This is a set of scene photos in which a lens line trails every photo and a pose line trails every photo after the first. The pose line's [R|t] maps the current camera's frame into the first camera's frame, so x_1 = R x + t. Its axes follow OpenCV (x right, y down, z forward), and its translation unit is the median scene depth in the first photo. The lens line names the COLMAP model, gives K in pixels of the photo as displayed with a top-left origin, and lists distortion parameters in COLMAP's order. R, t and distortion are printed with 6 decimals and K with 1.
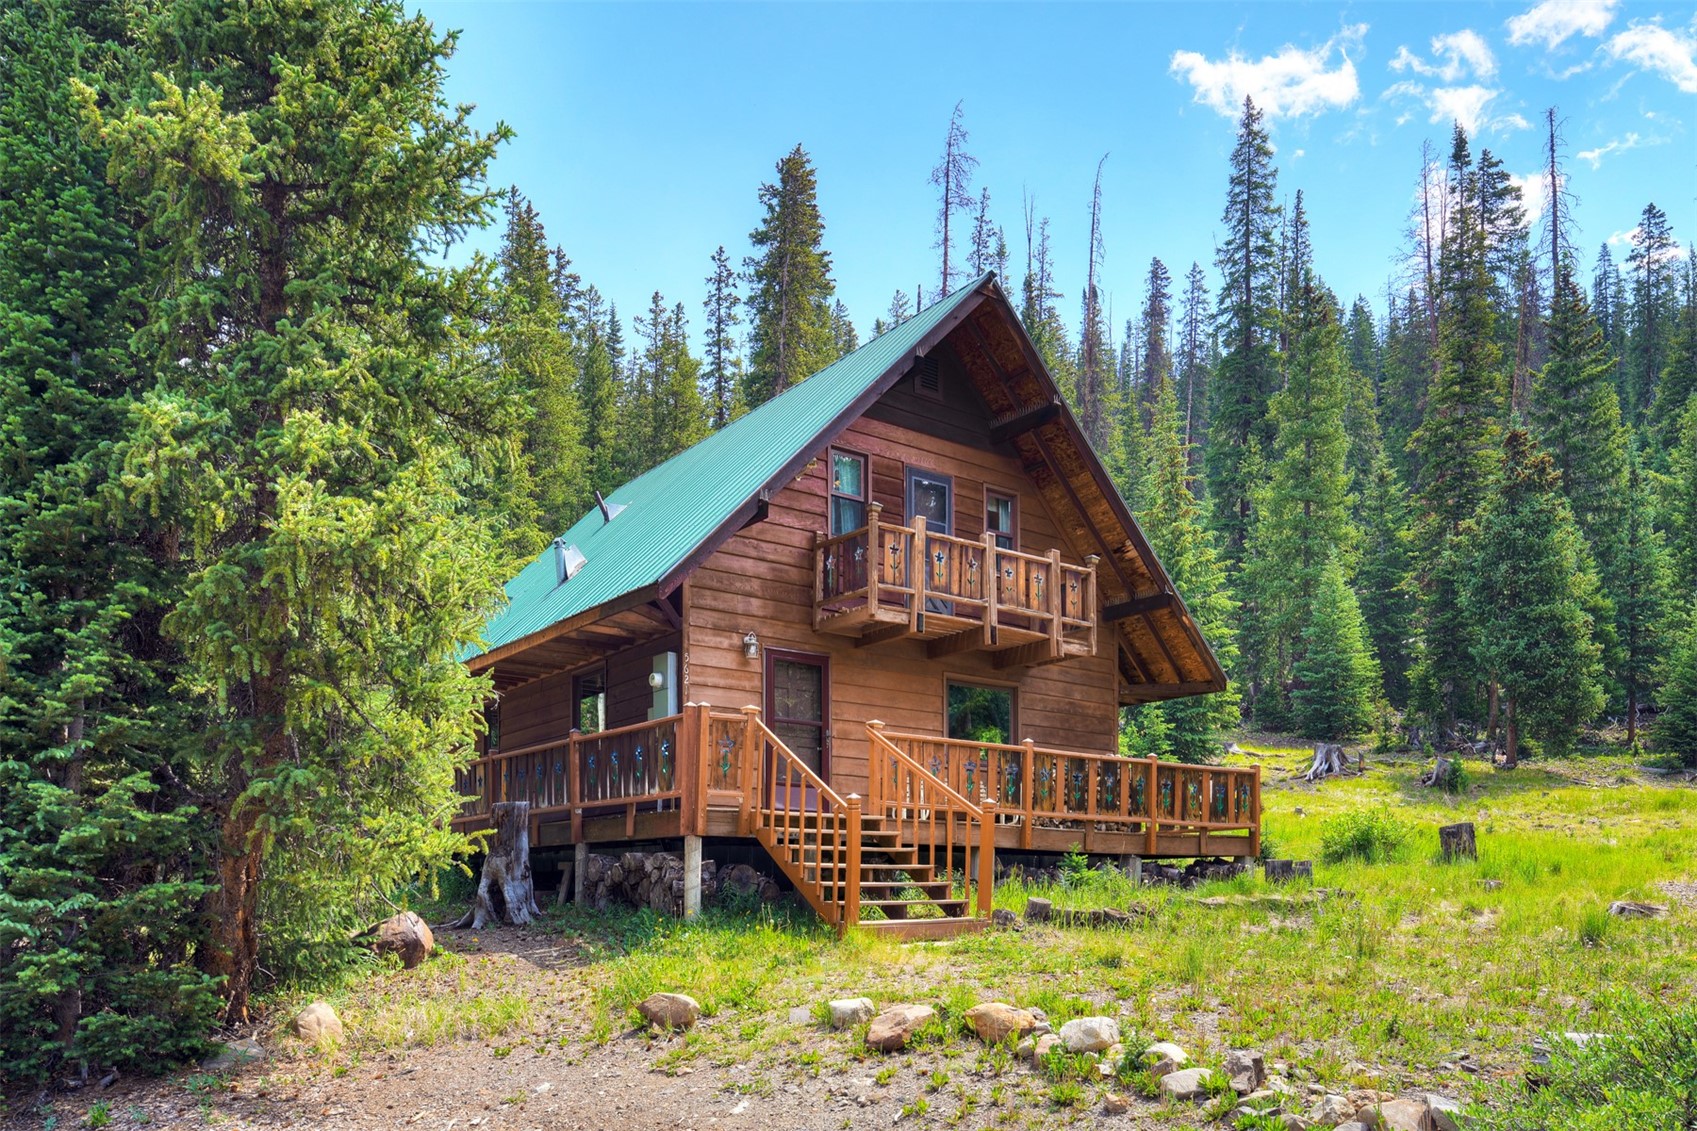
lens RADIAL K [[1180.3, 0, 848.5], [0, 1180.3, 565.5], [0, 0, 1]] dist [-0.003608, -0.000743]
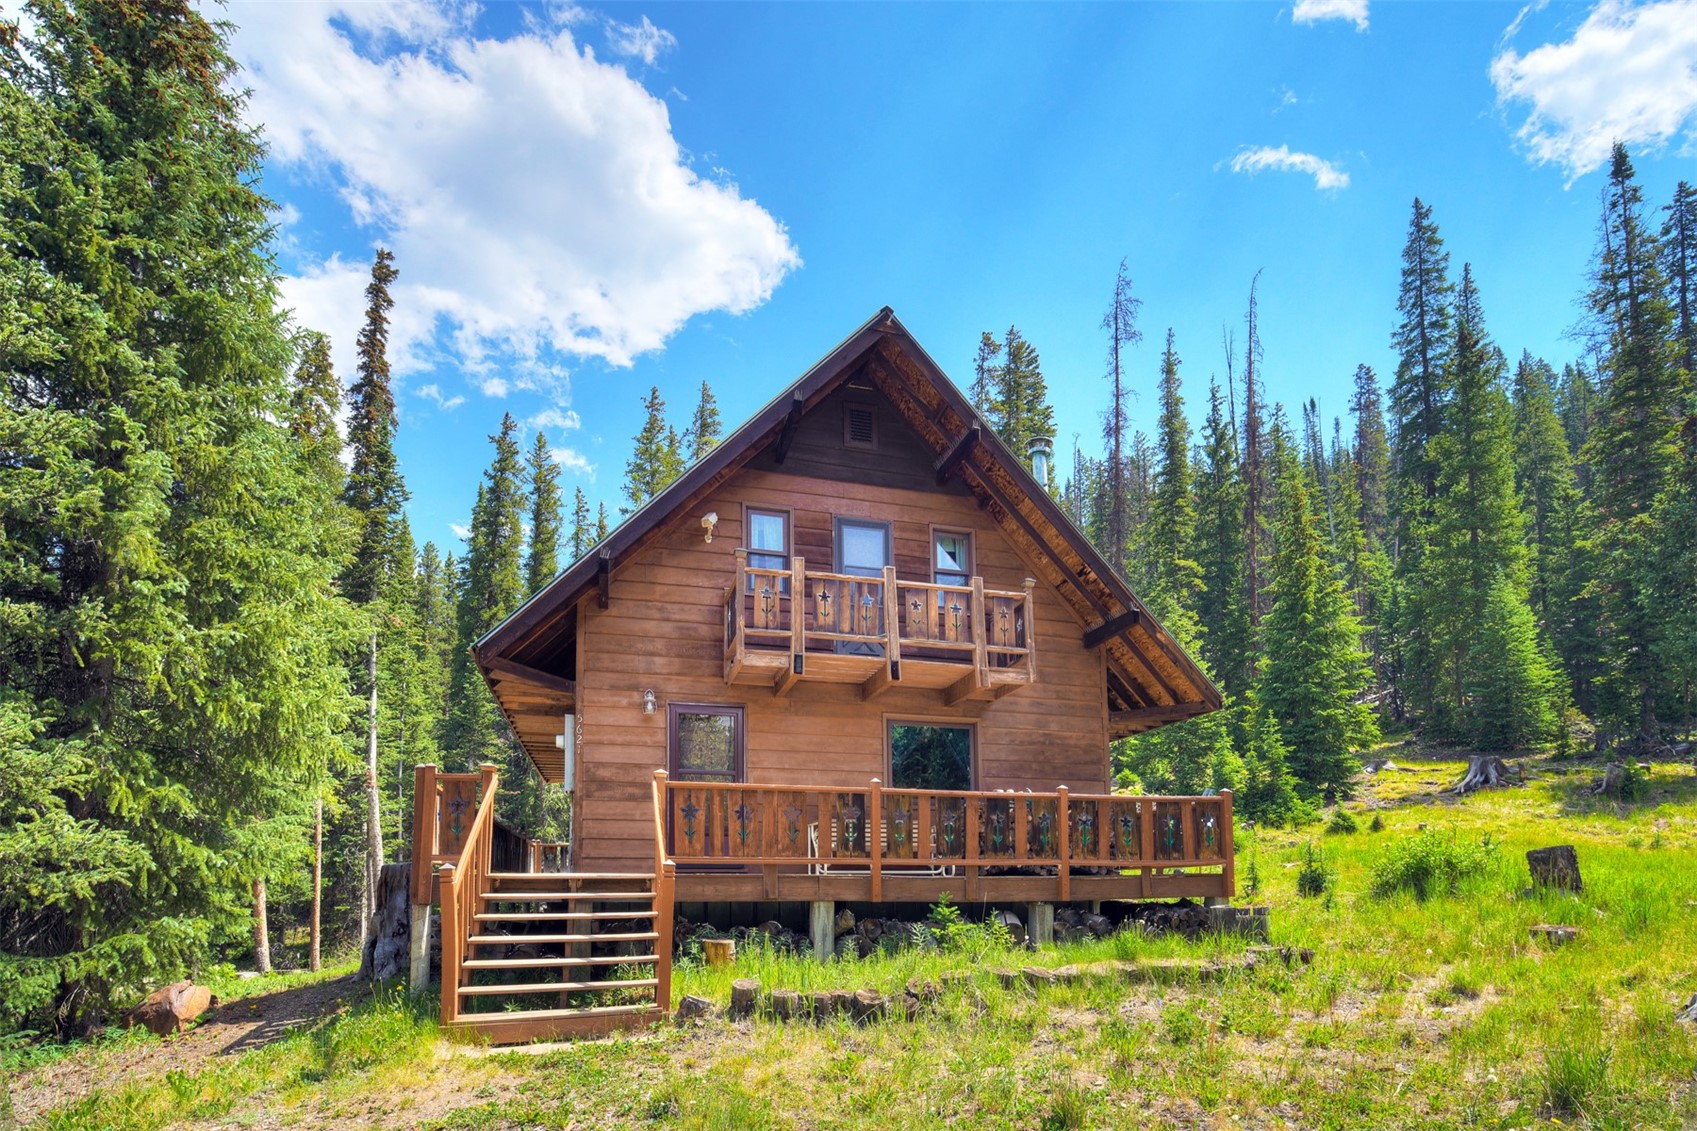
lens RADIAL K [[824.2, 0, 848.3], [0, 824.2, 657.8], [0, 0, 1]] dist [0.000911, -0.000377]
pose [[0.937966, -0.101906, -0.331413, 0.133438], [0.101810, 0.994646, -0.017700, 0.024278], [0.331443, -0.017139, 0.943320, 0.151121]]
